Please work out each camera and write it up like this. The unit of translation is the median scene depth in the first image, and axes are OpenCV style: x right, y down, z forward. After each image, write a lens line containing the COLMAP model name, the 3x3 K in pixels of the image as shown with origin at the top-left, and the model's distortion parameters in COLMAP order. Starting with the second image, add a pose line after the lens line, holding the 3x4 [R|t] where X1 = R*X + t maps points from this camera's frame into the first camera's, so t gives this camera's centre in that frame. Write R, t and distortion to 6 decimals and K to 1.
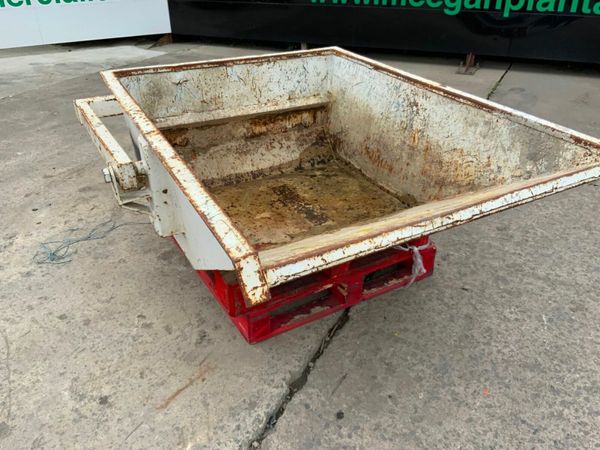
lens RADIAL K [[497.7, 0, 301.5], [0, 497.7, 227.3], [0, 0, 1]] dist [0.058684, -0.114567]
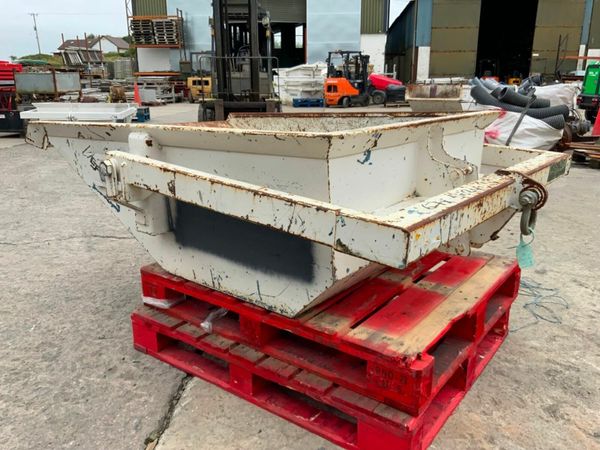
lens RADIAL K [[497.7, 0, 299.3], [0, 497.7, 227.7], [0, 0, 1]] dist [0.058684, -0.114567]
pose [[-0.923491, 0.114216, -0.366224, 0.308383], [-0.181880, 0.710175, 0.680126, -0.701435], [0.337764, 0.694699, -0.635066, 1.565625]]
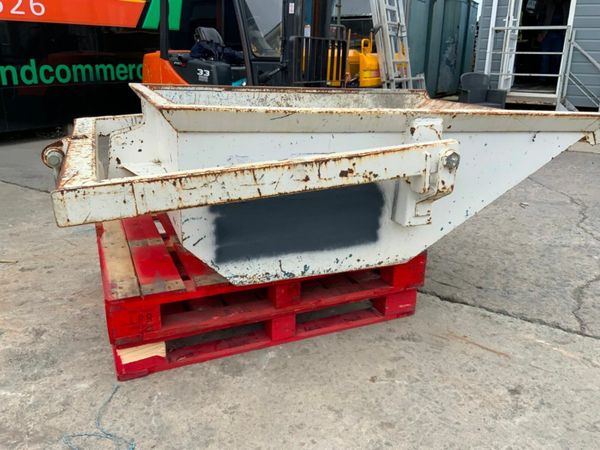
lens RADIAL K [[497.7, 0, 299.5], [0, 497.7, 223.3], [0, 0, 1]] dist [0.058684, -0.114567]
pose [[0.126560, -0.303664, 0.944336, -0.932154], [0.477612, 0.853032, 0.210294, -0.232844], [-0.869408, 0.424411, 0.252993, 0.744314]]
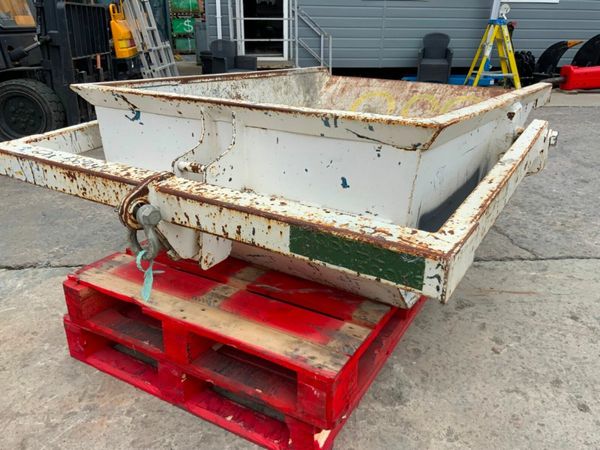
lens RADIAL K [[497.7, 0, 298.9], [0, 497.7, 226.8], [0, 0, 1]] dist [0.058684, -0.114567]
pose [[-0.489995, -0.327663, 0.807800, -0.716849], [0.425032, 0.719255, 0.549563, -0.534677], [-0.761086, 0.612624, -0.213164, 1.213654]]
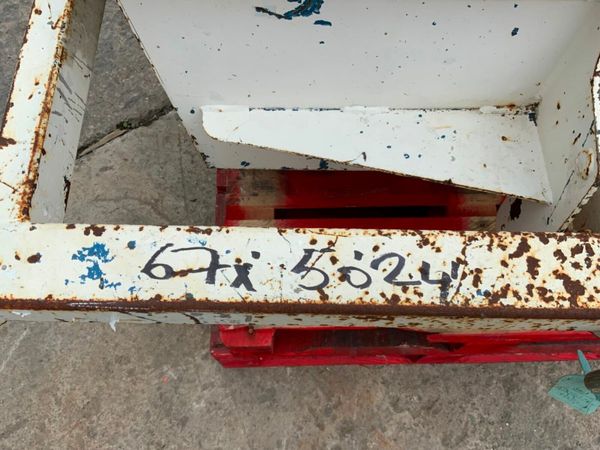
lens RADIAL K [[497.7, 0, 302.4], [0, 497.7, 223.6], [0, 0, 1]] dist [0.058684, -0.114567]
pose [[-0.872455, -0.449098, 0.192700, -0.091118], [0.238896, -0.047949, 0.969861, -0.585990], [-0.426323, 0.892195, 0.149121, 1.197081]]
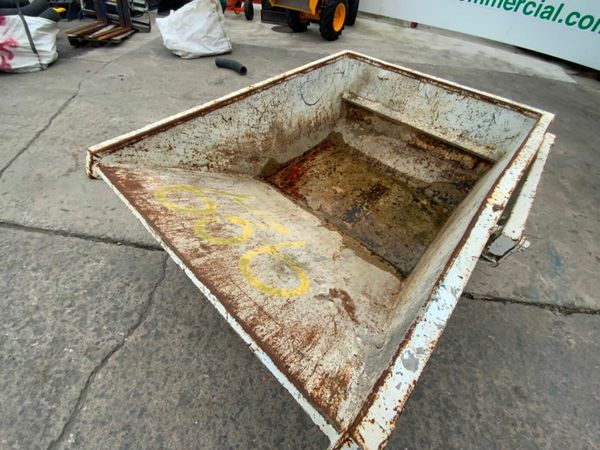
lens RADIAL K [[243.8, 0, 299.7], [0, 243.8, 224.9], [0, 0, 1]] dist [-0.001262, -0.004655]
pose [[0.322372, 0.738810, -0.591807, 0.375610], [-0.508874, 0.662421, 0.549768, -0.280625], [0.798200, 0.123925, 0.589507, 0.493562]]
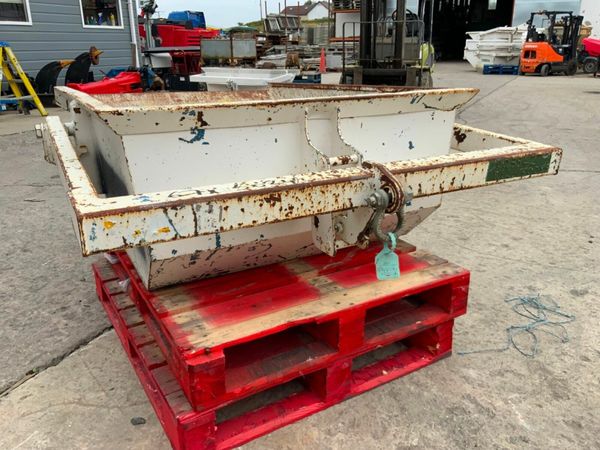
lens RADIAL K [[497.7, 0, 300.2], [0, 497.7, 226.6], [0, 0, 1]] dist [0.058684, -0.114567]
pose [[-0.999958, 0.008835, 0.002511, -0.123970], [0.007686, 0.655181, 0.755433, -0.730125], [0.005029, 0.755420, -0.655221, 1.604721]]
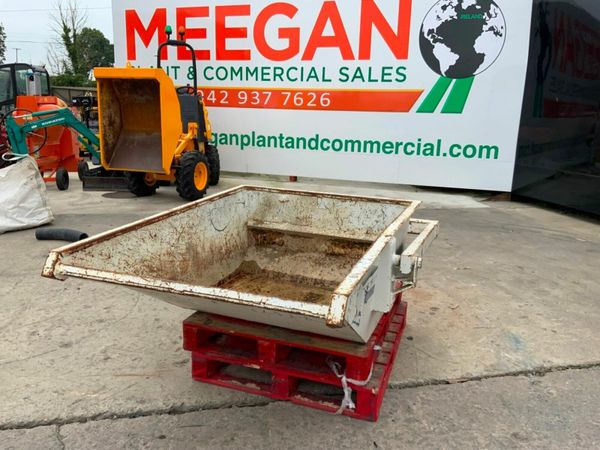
lens RADIAL K [[497.7, 0, 301.5], [0, 497.7, 217.1], [0, 0, 1]] dist [0.058684, -0.114567]
pose [[0.648194, 0.185958, -0.738420, 0.862036], [-0.403868, 0.906050, -0.126348, -0.091929], [0.645550, 0.380122, 0.662399, 0.116075]]
